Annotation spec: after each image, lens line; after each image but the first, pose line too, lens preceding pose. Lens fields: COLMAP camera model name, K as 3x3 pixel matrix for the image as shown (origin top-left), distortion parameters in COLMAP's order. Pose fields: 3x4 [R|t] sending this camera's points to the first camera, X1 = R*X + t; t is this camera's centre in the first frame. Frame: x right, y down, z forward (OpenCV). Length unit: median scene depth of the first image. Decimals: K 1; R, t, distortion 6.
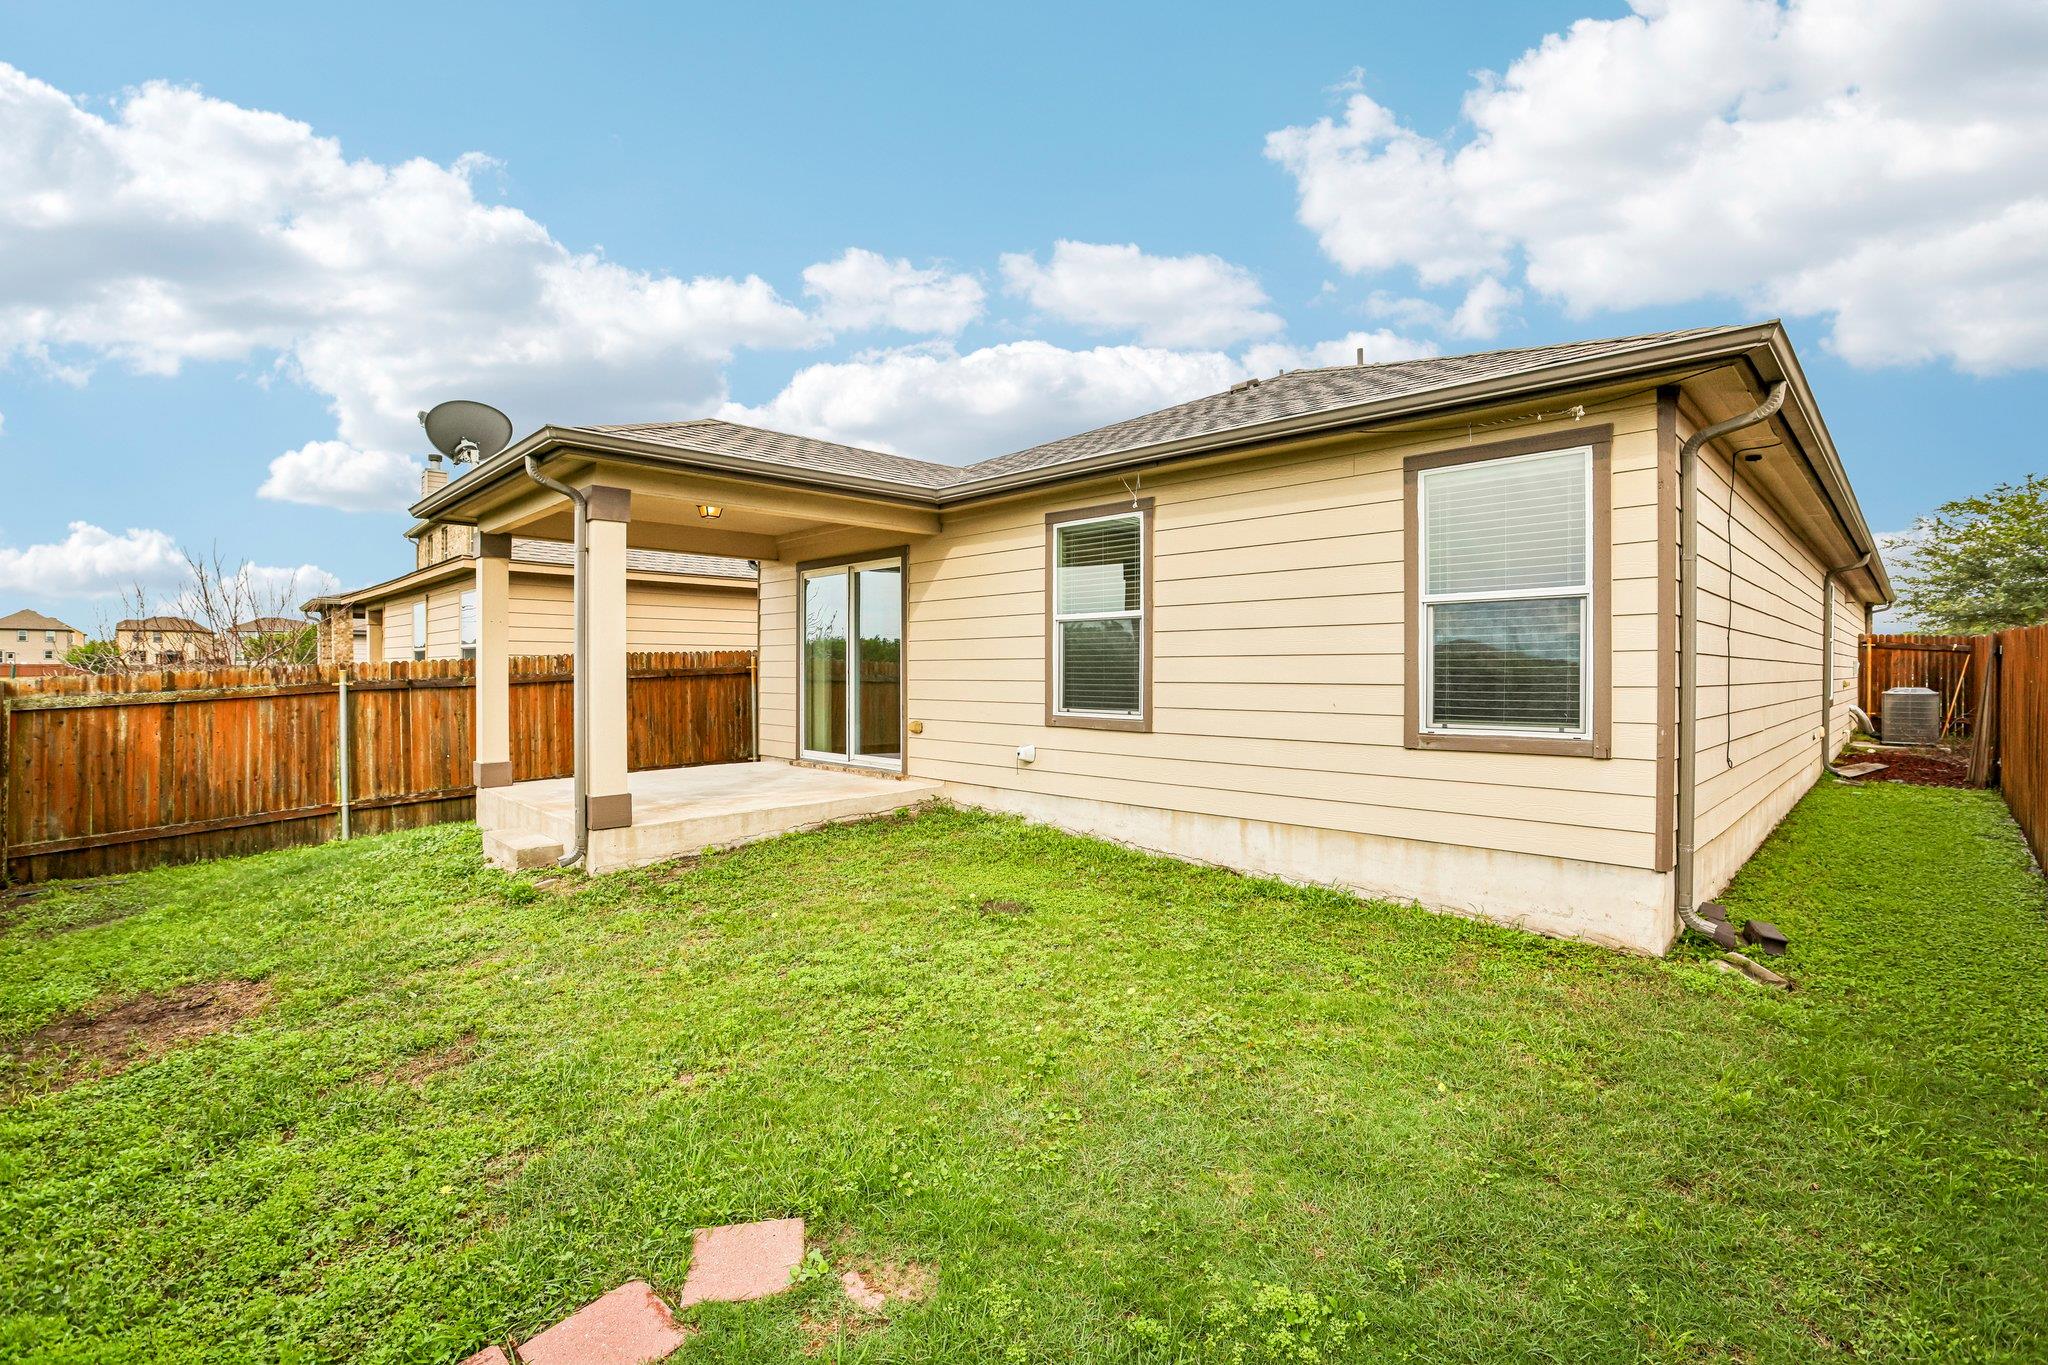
lens RADIAL K [[931.9, 0, 1028.3], [0, 931.9, 680.6], [0, 0, 1]] dist [-0.041551, 0.022626]
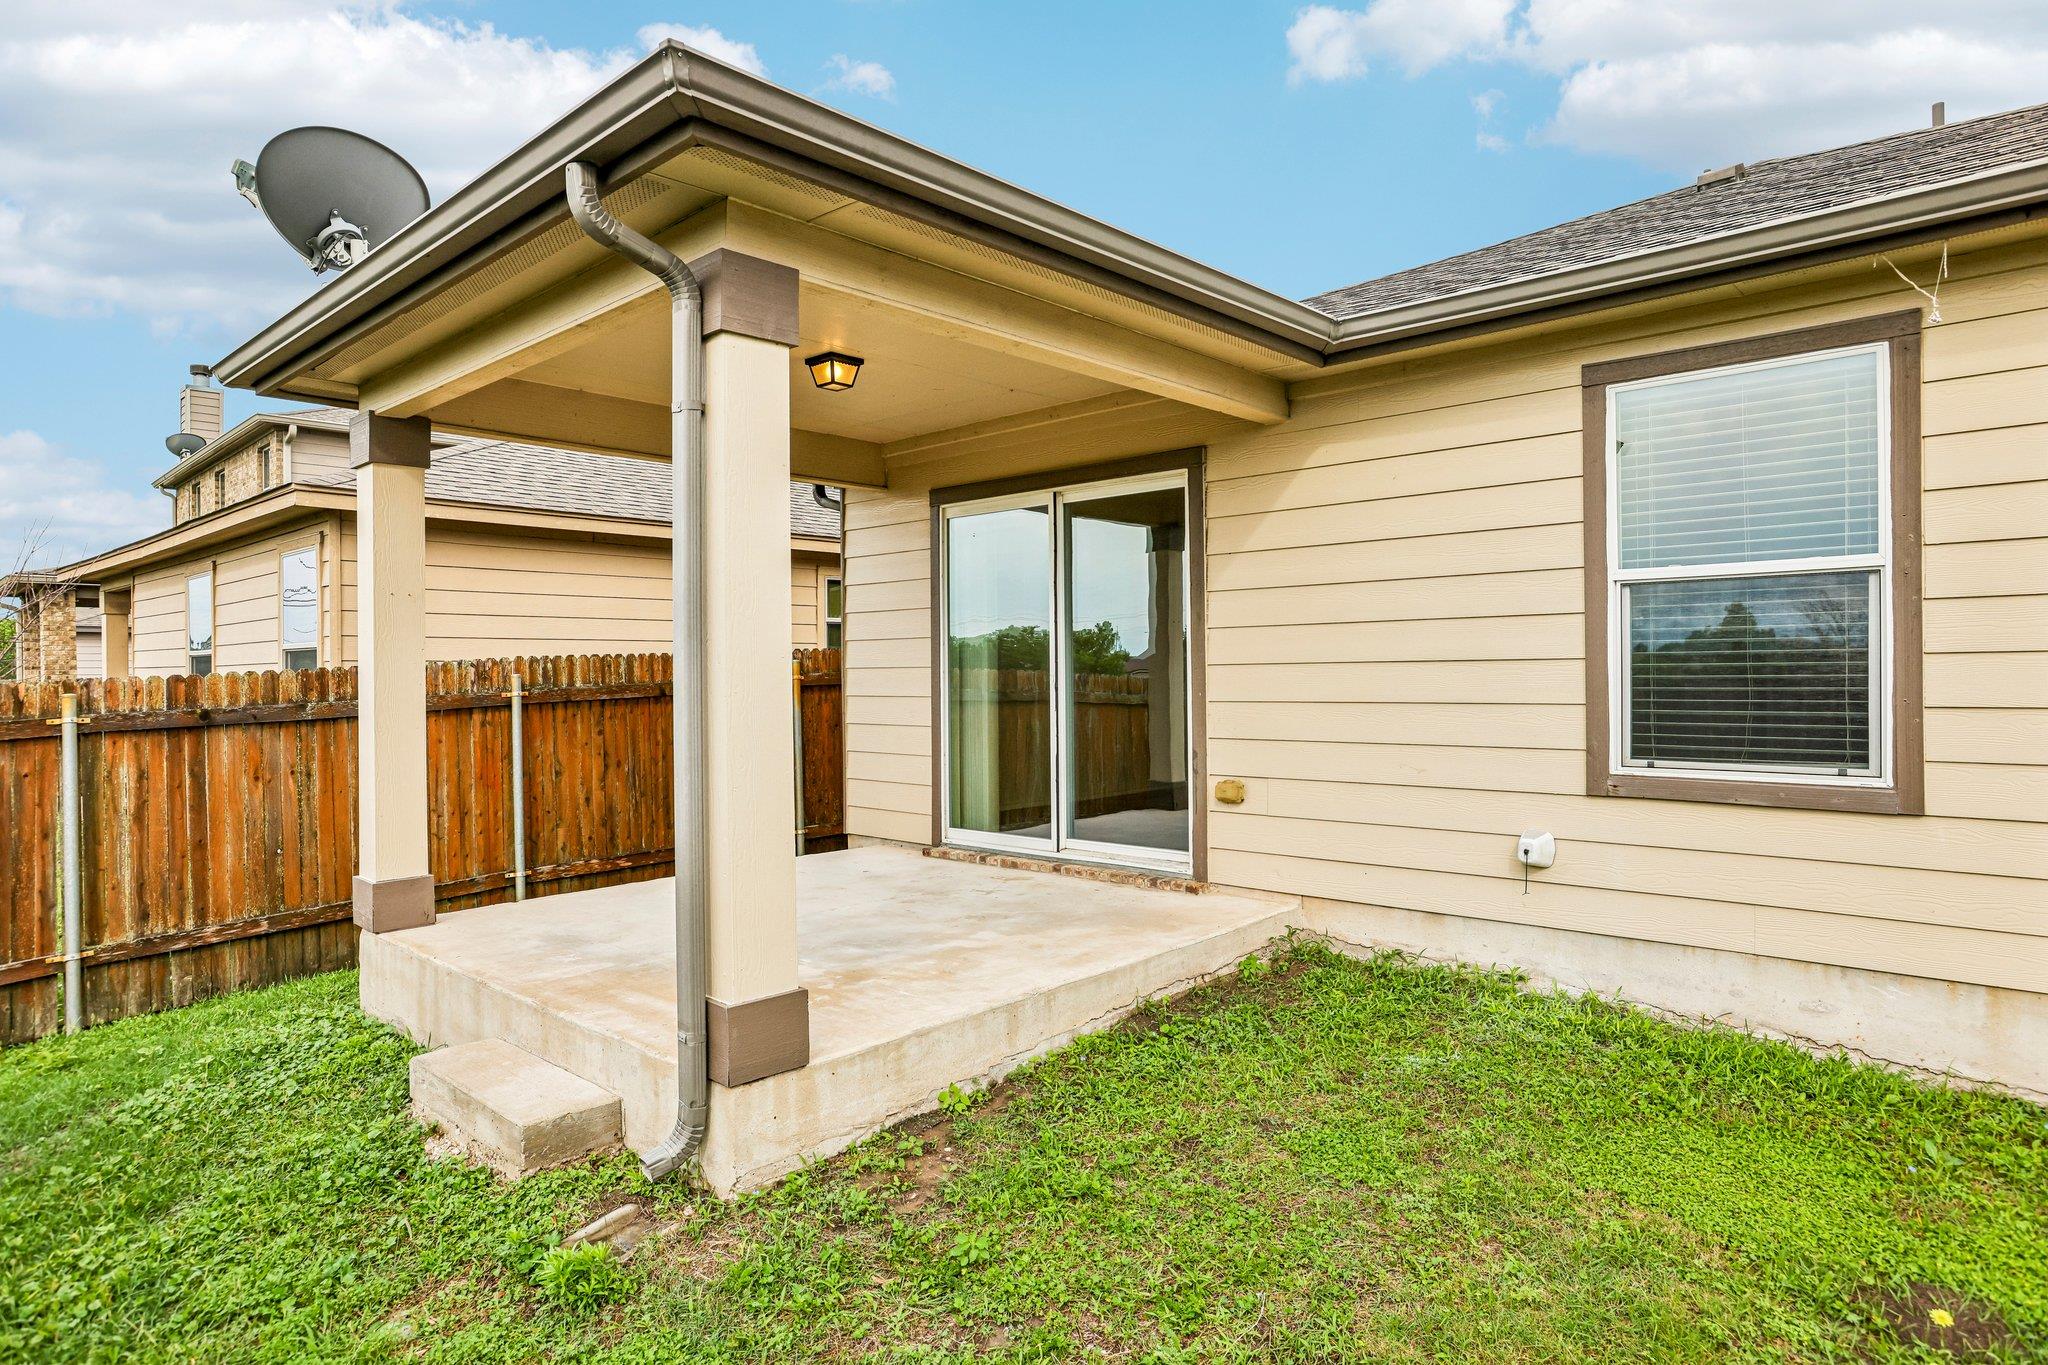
lens RADIAL K [[1193.9, 0, 1044.8], [0, 1193.9, 674.2], [0, 0, 1]] dist [-0.035354, 0.034586]
pose [[0.998461, -0.010065, 0.054530, -0.237104], [0.010645, 0.999890, -0.010369, -0.009590], [-0.054420, 0.010933, 0.998458, 0.306808]]
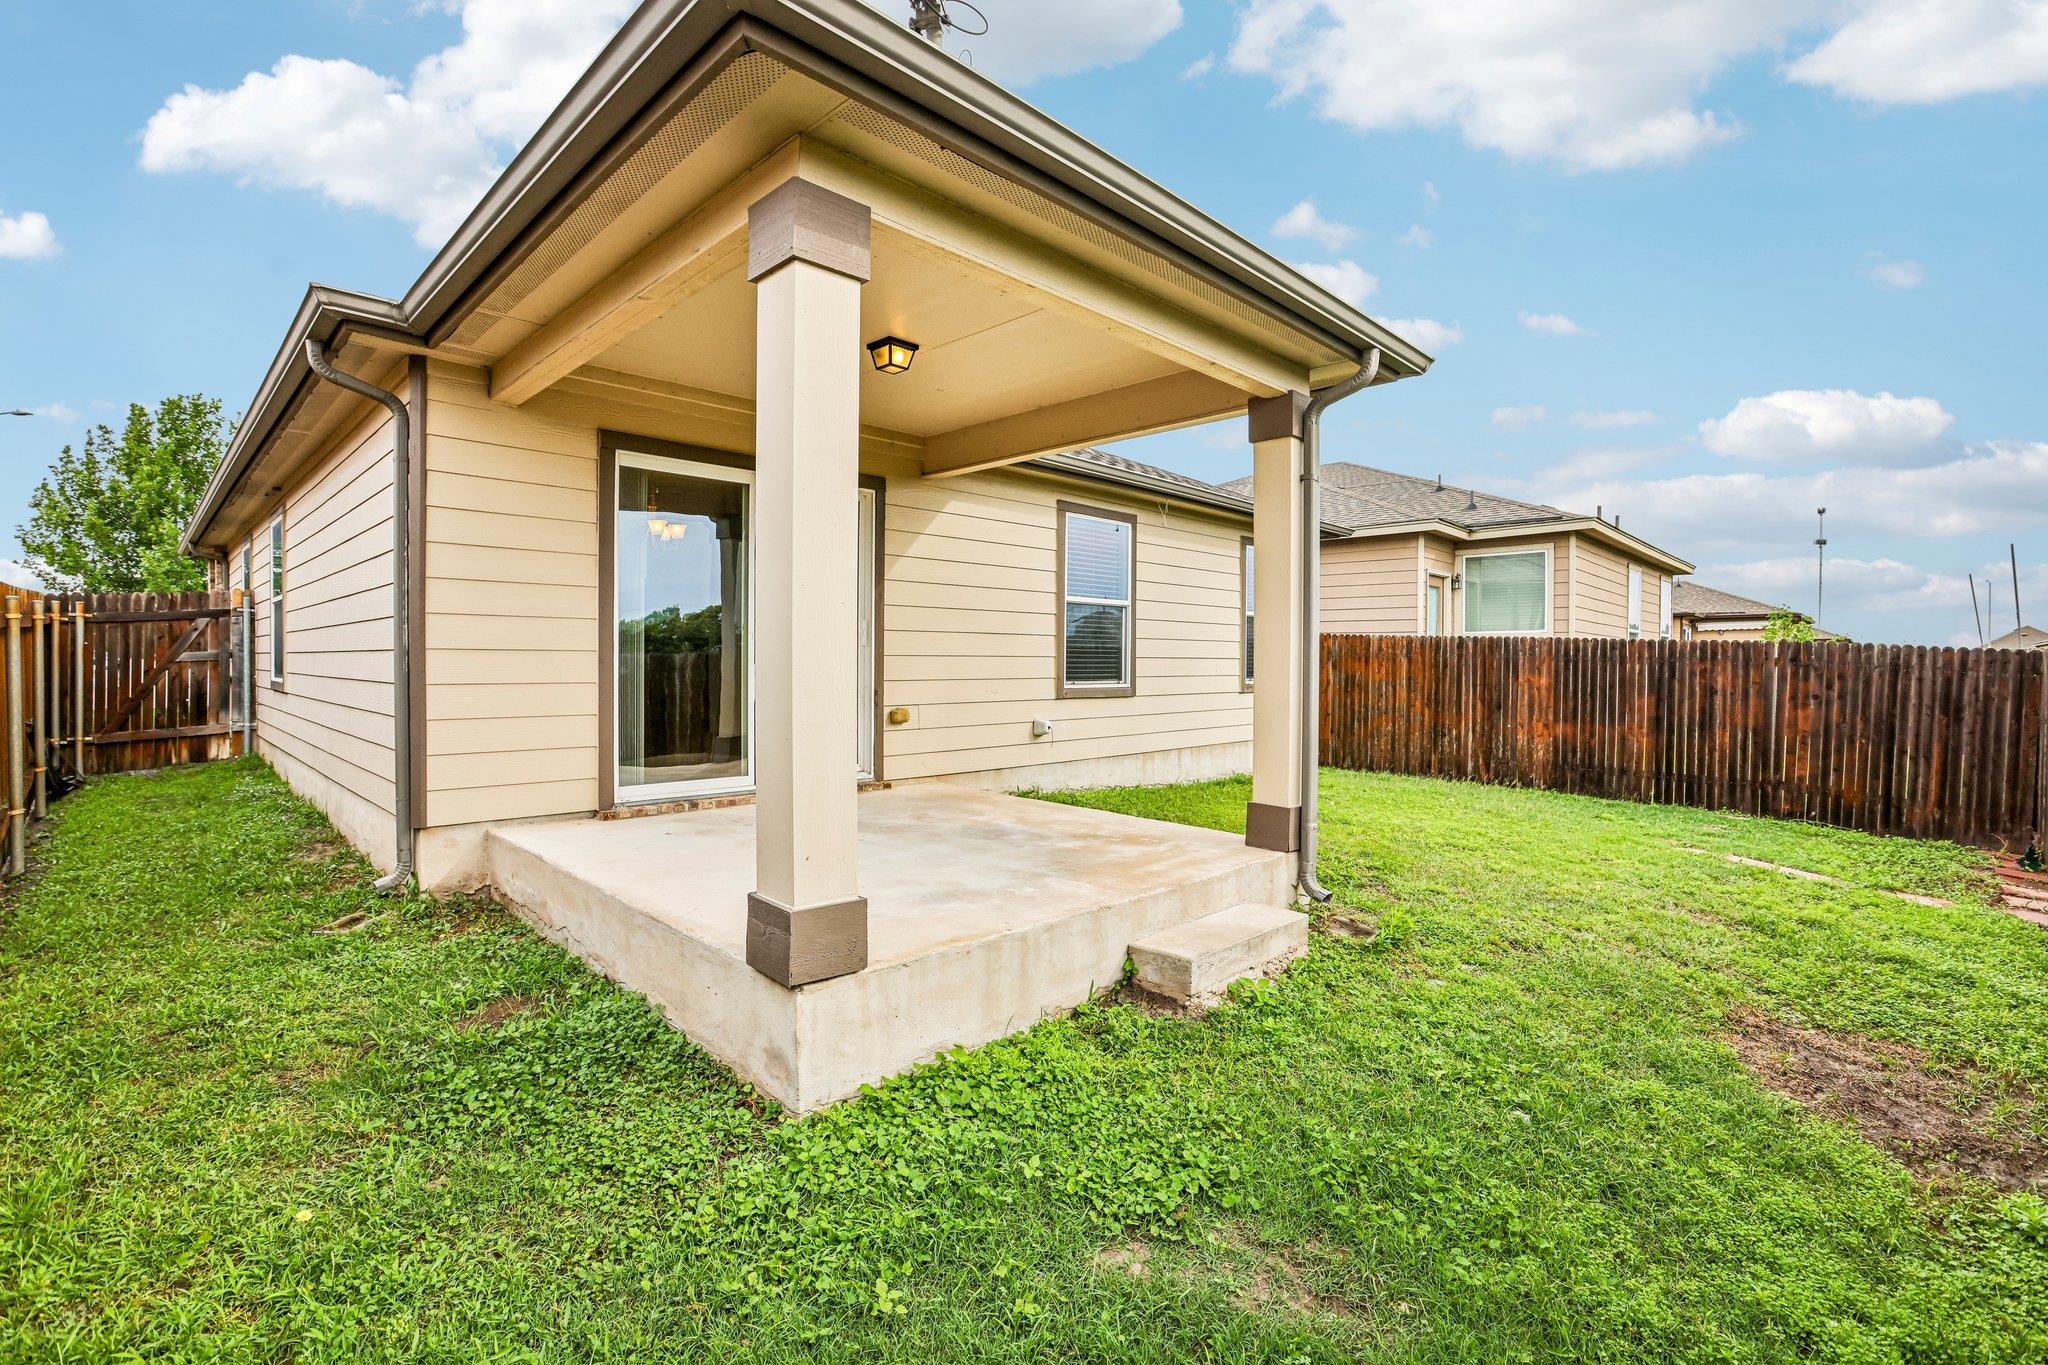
lens RADIAL K [[927.2, 0, 1020.8], [0, 927.2, 680.3], [0, 0, 1]] dist [-0.054695, 0.020813]
pose [[-0.006608, -0.020985, 0.999758, -0.816342], [0.004358, 0.999770, 0.021014, 0.003859], [-0.999969, 0.004496, -0.006515, 0.824887]]
